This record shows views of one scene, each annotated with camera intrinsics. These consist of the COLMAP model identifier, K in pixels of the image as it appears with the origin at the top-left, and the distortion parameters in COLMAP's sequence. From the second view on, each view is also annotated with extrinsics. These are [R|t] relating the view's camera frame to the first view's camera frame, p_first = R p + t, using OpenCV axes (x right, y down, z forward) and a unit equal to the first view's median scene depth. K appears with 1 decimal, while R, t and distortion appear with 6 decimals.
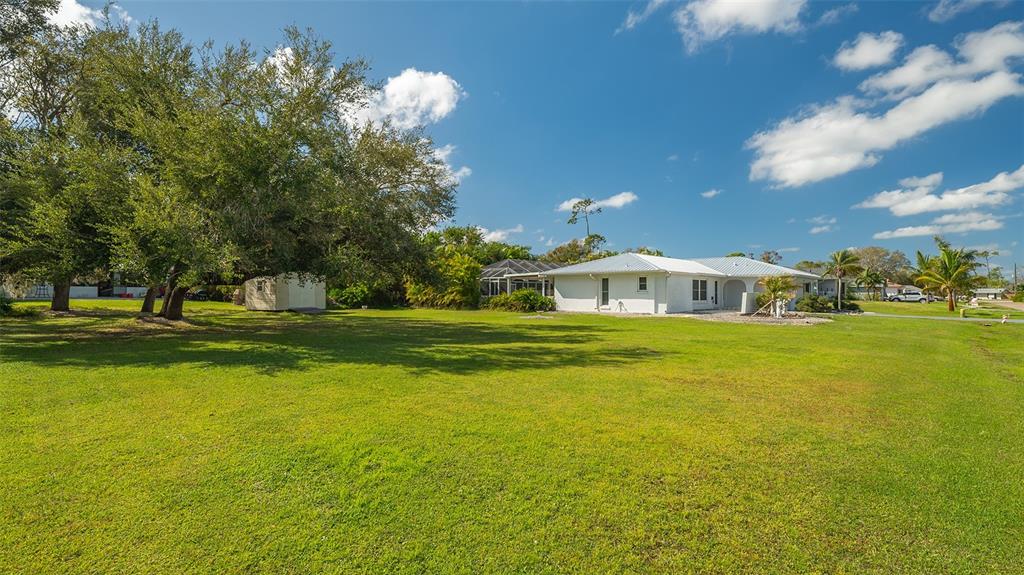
lens RADIAL K [[471.6, 0, 511.8], [0, 471.6, 287.9], [0, 0, 1]] dist [-0.001883, -0.000093]
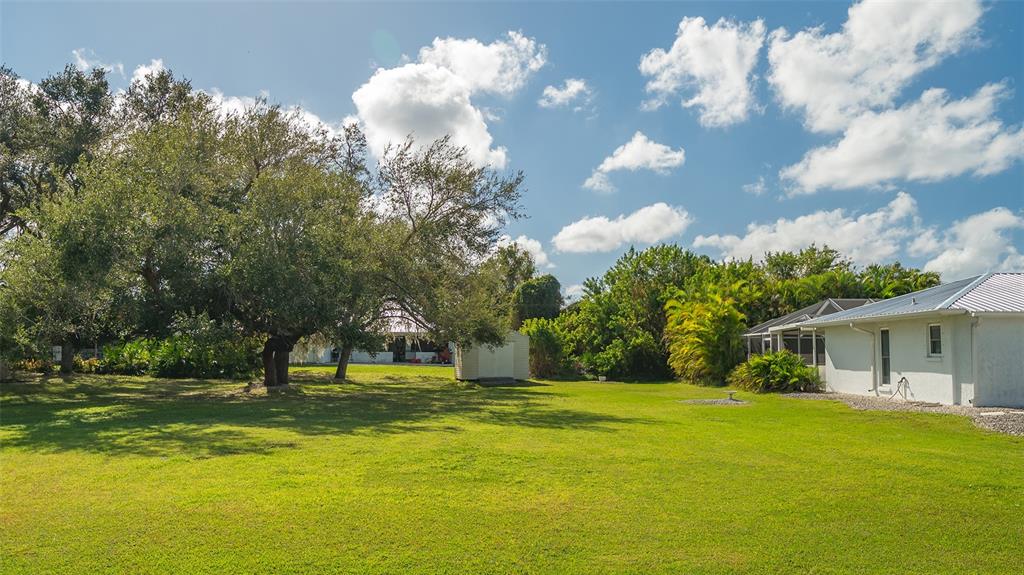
lens RADIAL K [[750.3, 0, 512.0], [0, 750.3, 288.6], [0, 0, 1]] dist [0.012986, 0.003083]
pose [[0.669456, -0.065987, -0.739915, 0.525360], [0.000301, 0.996071, -0.088559, 0.006185], [0.742851, 0.059064, 0.666846, 0.176982]]
